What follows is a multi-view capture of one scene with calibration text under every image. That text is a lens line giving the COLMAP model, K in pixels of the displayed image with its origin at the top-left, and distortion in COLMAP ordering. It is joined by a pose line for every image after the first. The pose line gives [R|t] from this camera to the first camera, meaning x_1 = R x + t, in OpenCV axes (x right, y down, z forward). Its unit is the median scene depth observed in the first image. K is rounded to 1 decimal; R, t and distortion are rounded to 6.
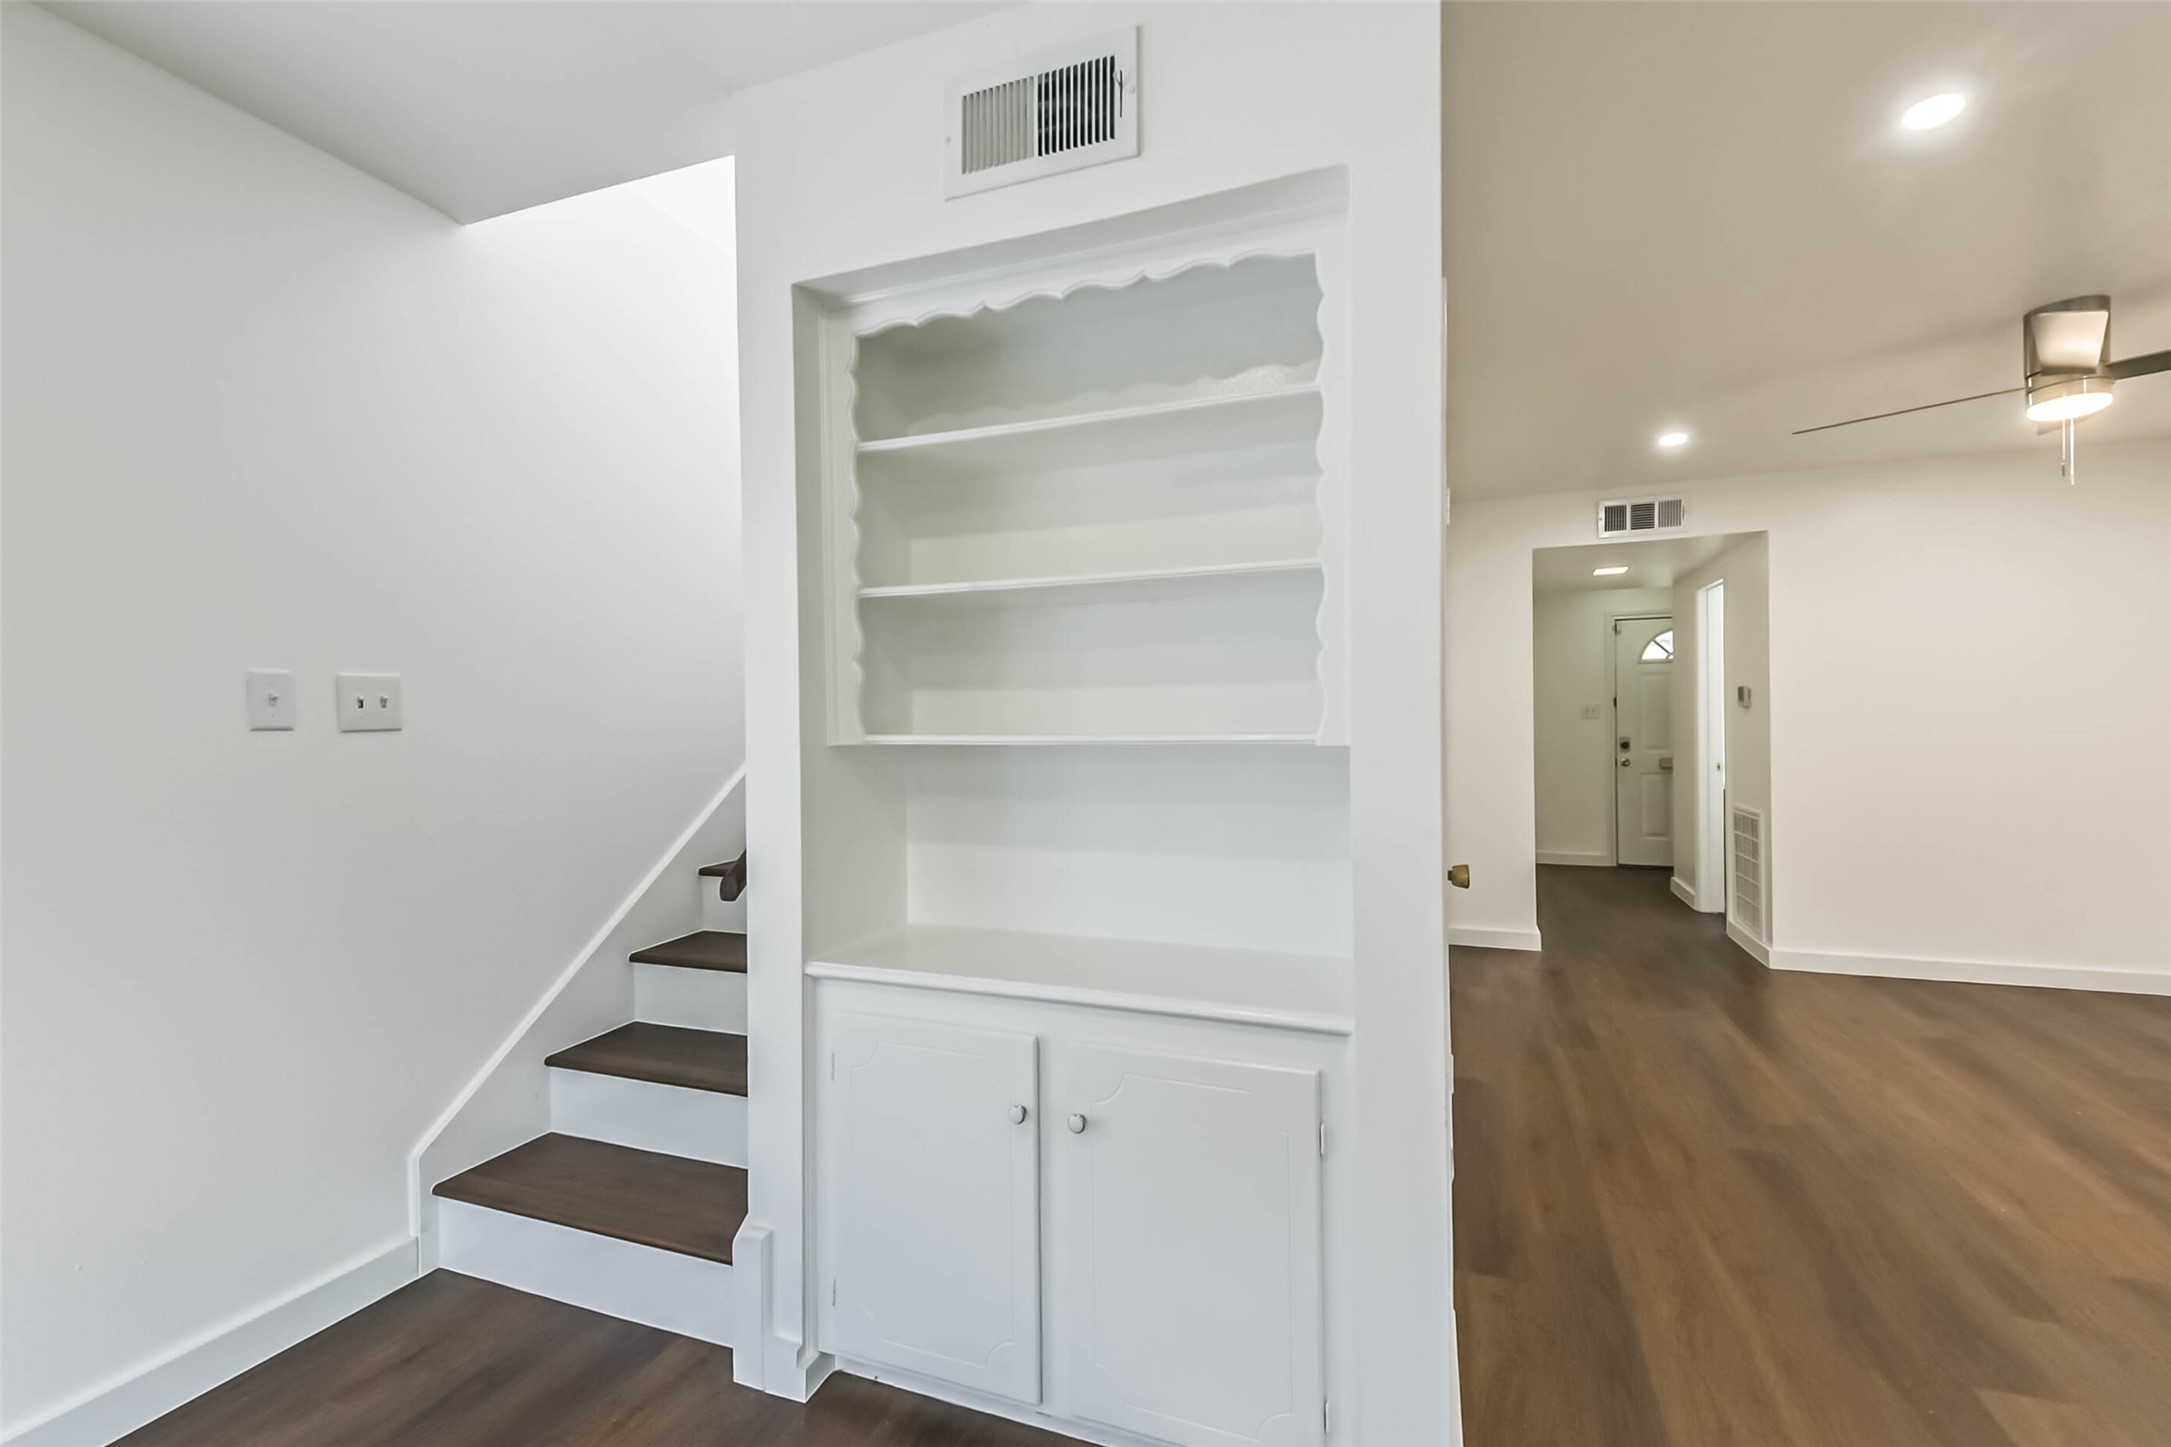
lens RADIAL K [[934.5, 0, 1085.5], [0, 934.5, 723.5], [0, 0, 1]] dist [0.013614, -0.000661]
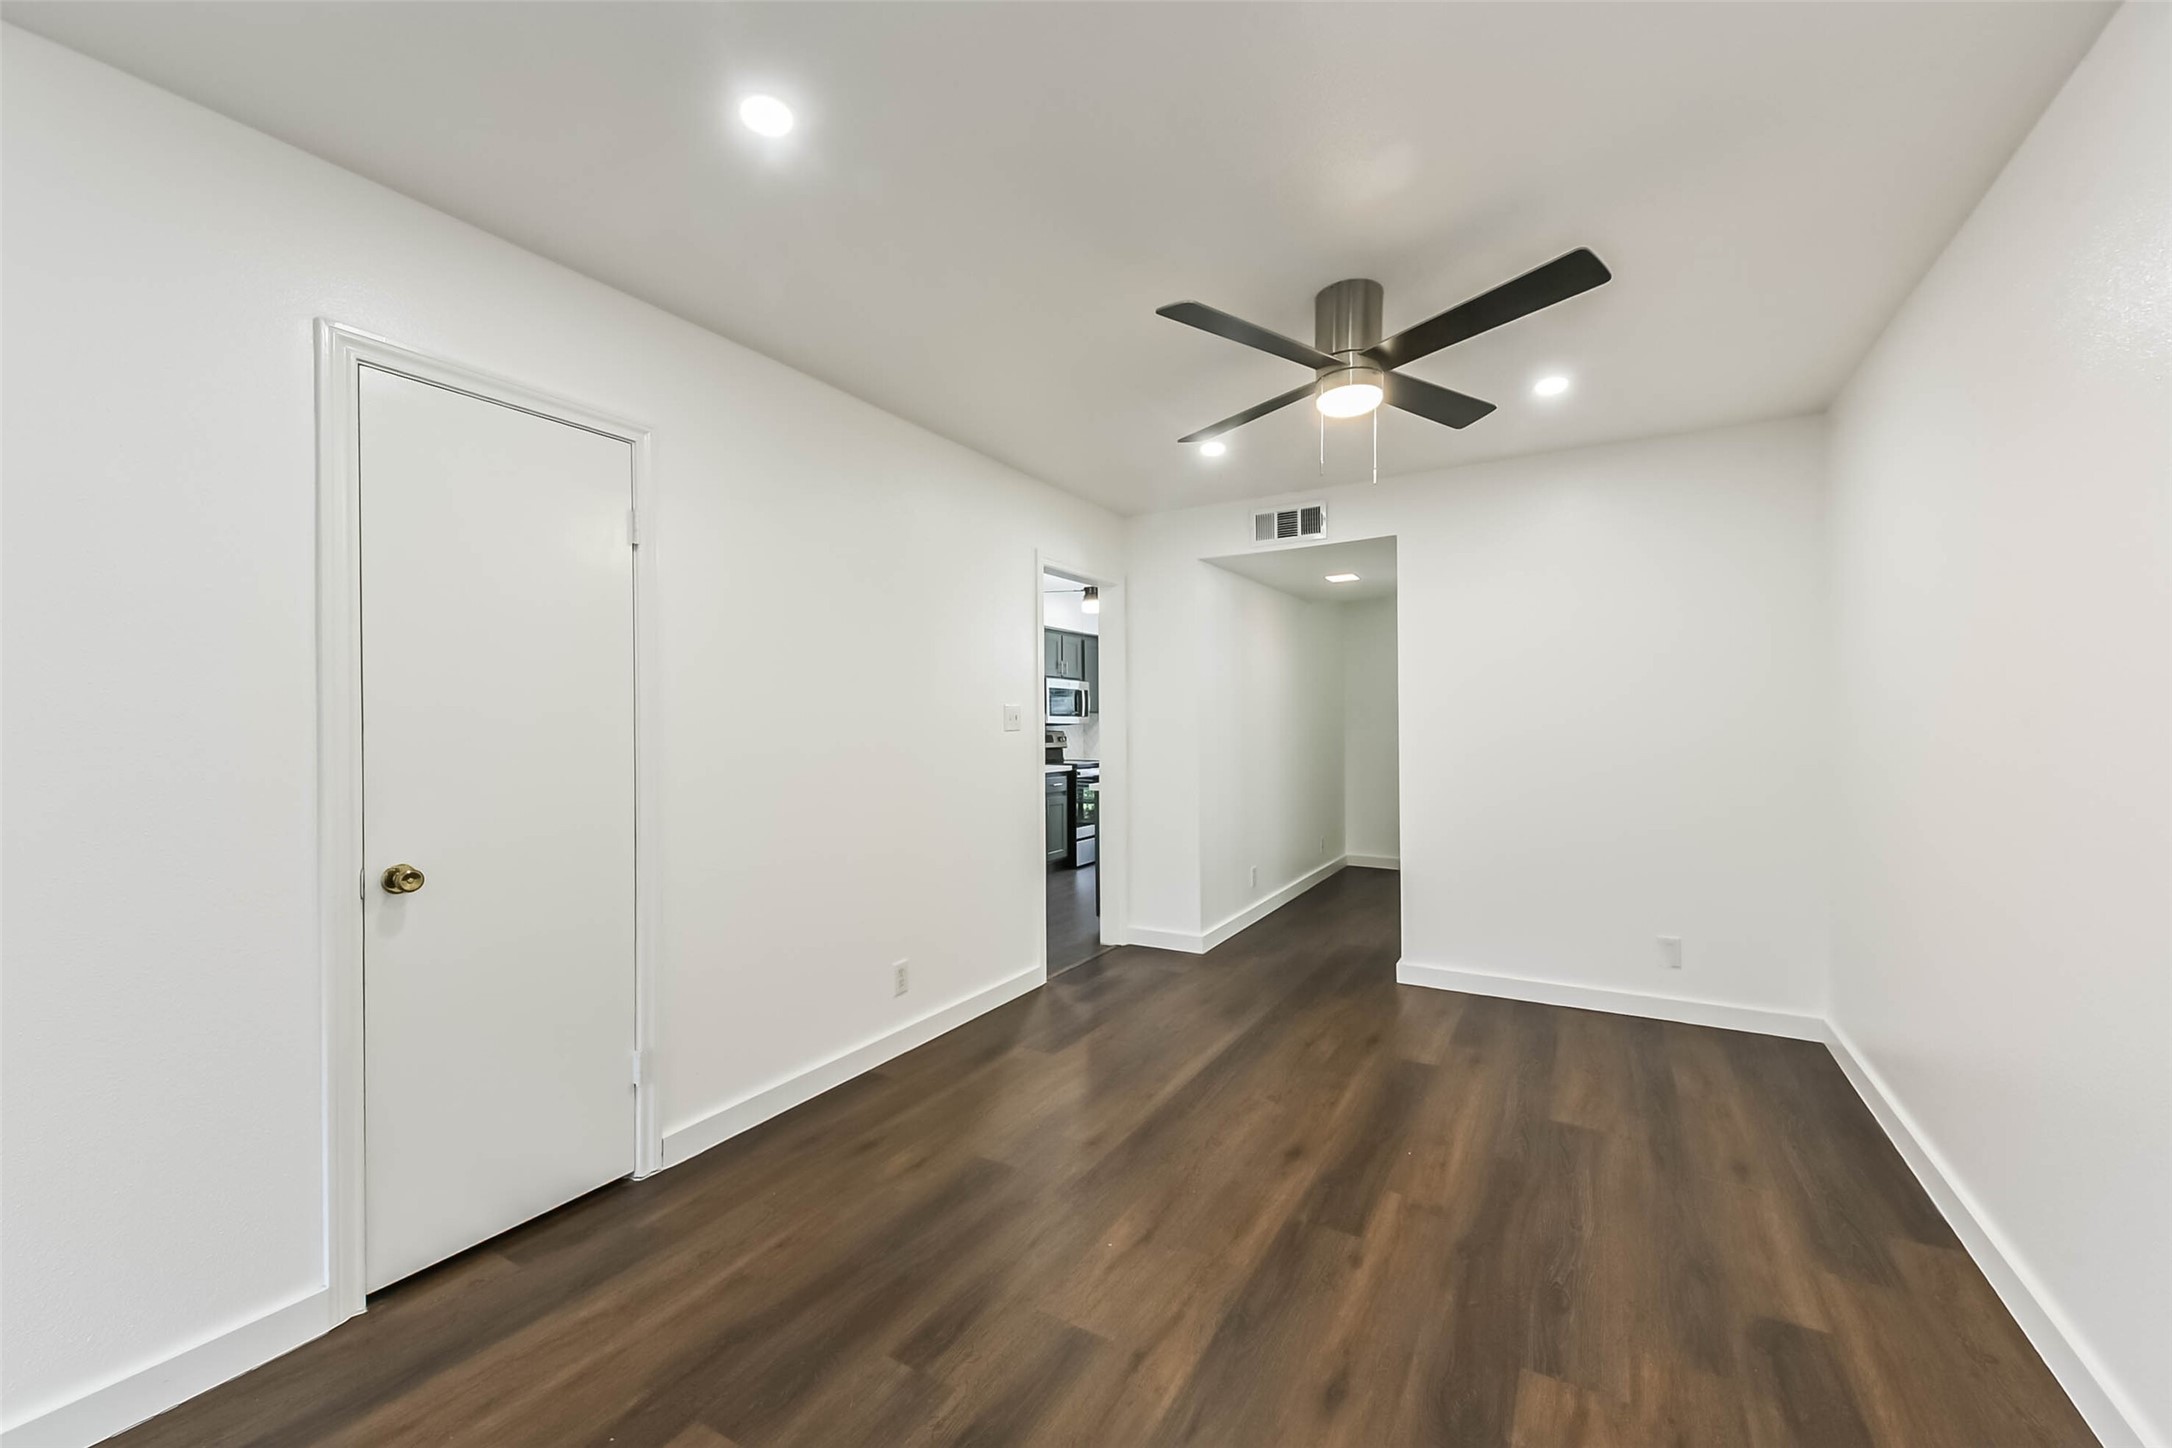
lens RADIAL K [[839.1, 0, 1087.4], [0, 839.1, 730.3], [0, 0, 1]] dist [0.003213, -0.000167]
pose [[0.985798, 0.006251, -0.167821, 1.336979], [-0.004834, 0.999949, 0.008856, -0.019220], [0.167868, -0.007919, 0.985778, 0.201695]]
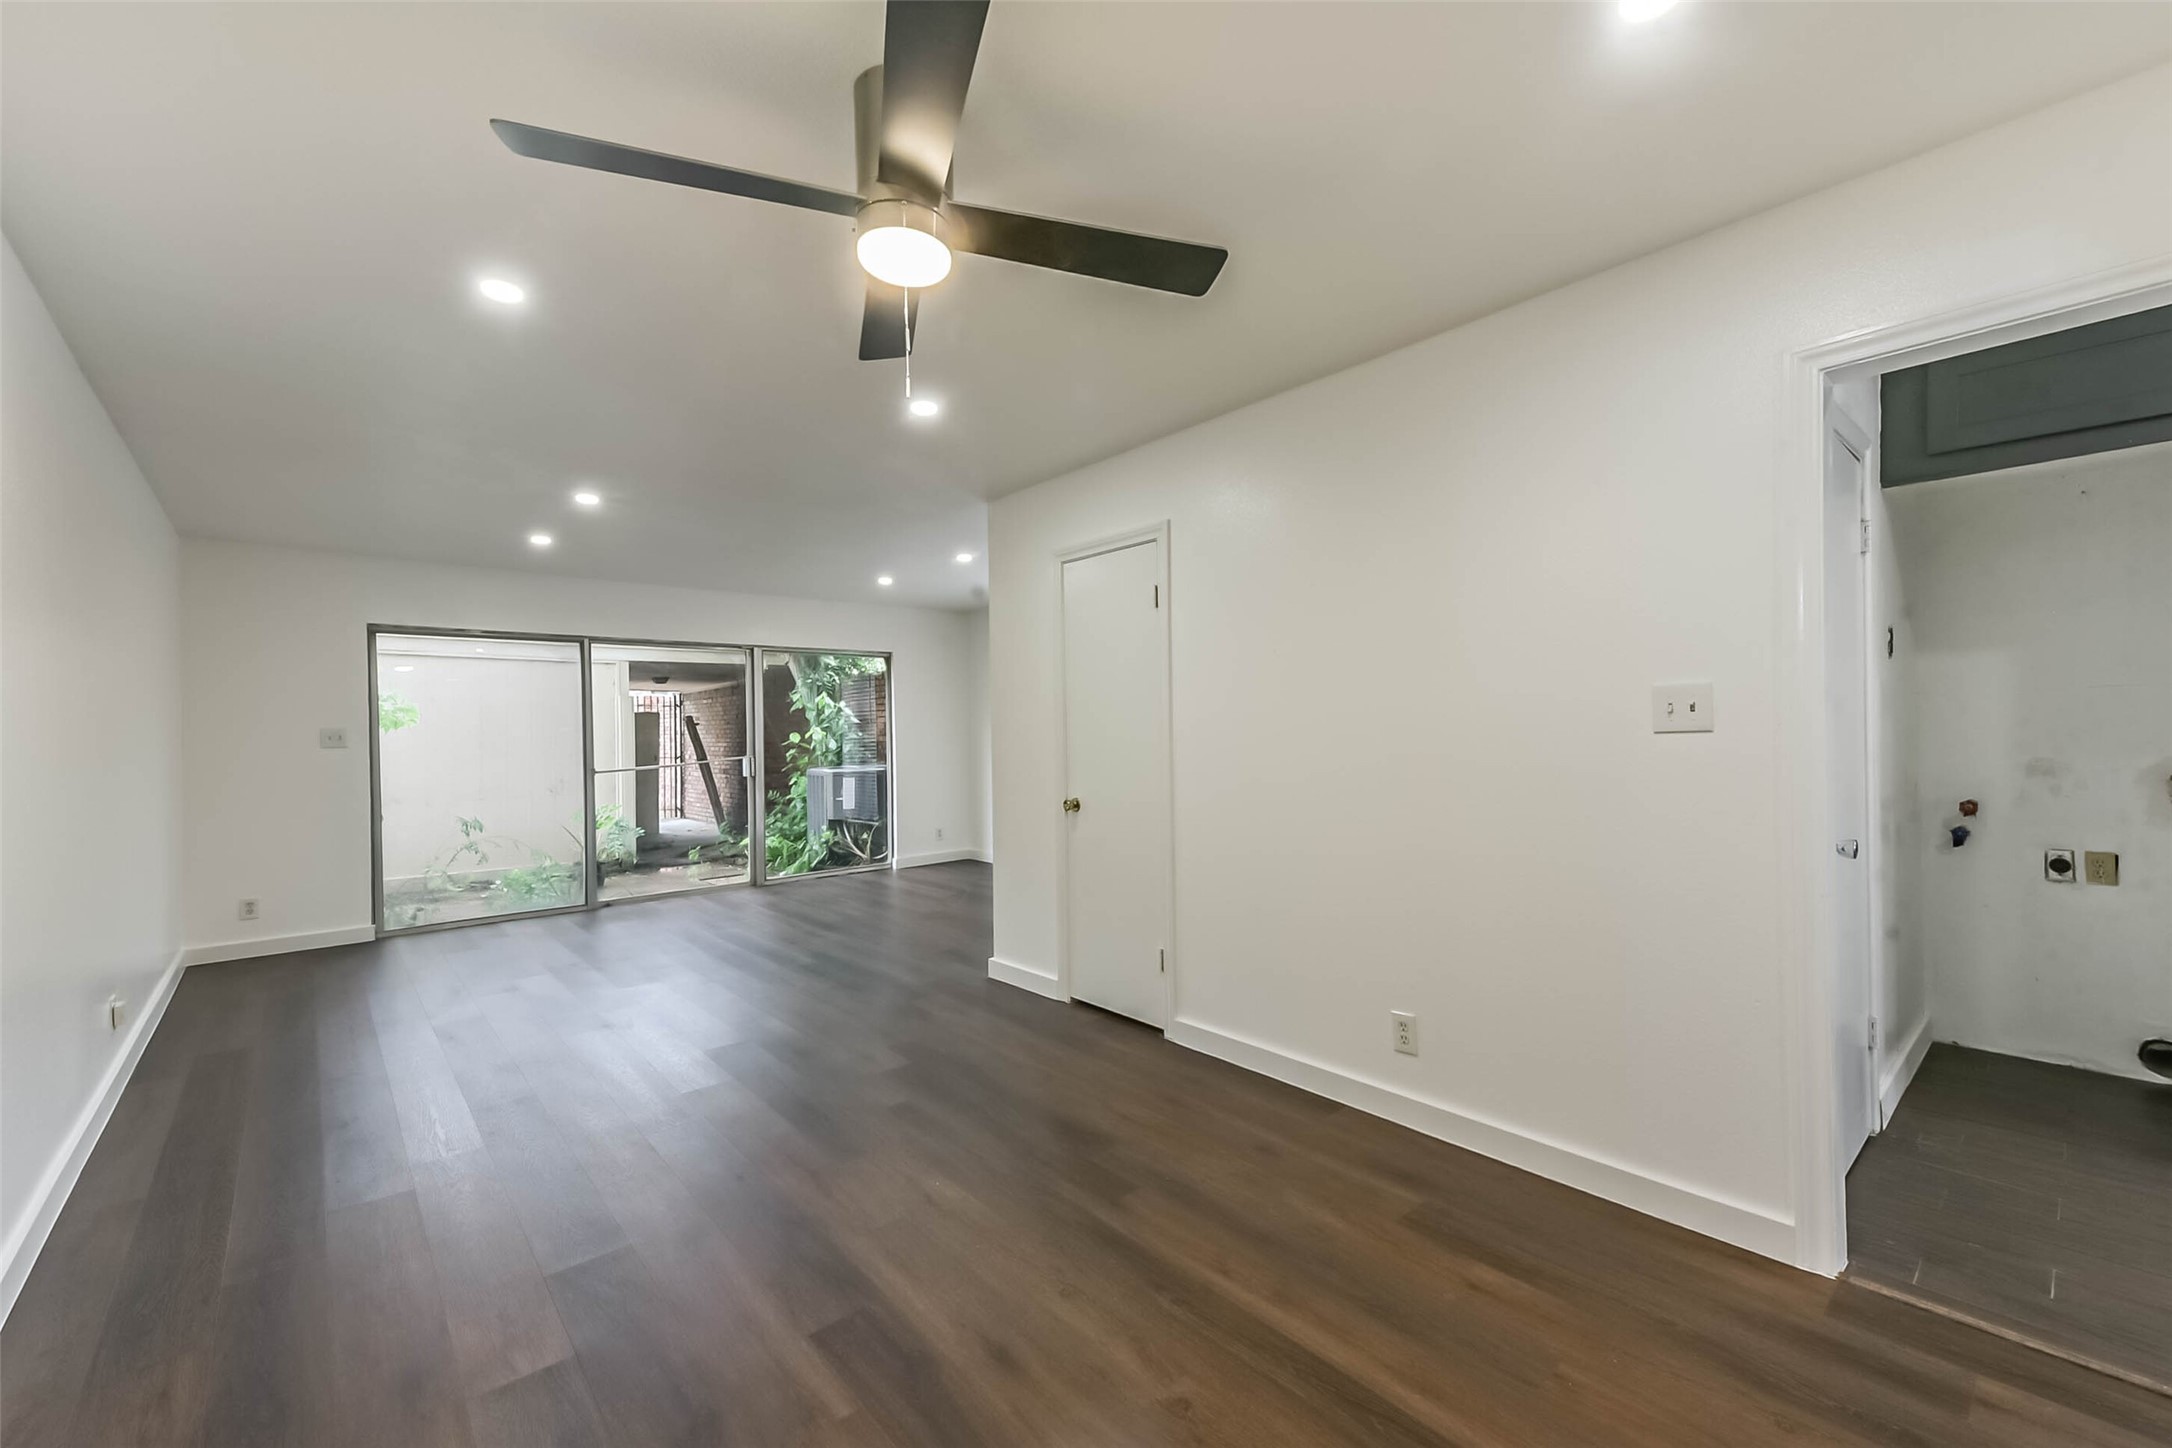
lens RADIAL K [[860.9, 0, 1095.8], [0, 860.9, 730.5], [0, 0, 1]] dist [0.046662, -0.000081]
pose [[-0.460079, 0.012732, -0.887787, 2.194483], [0.018829, 0.999812, 0.004581, -0.021655], [0.887678, -0.014608, -0.460232, 2.015525]]
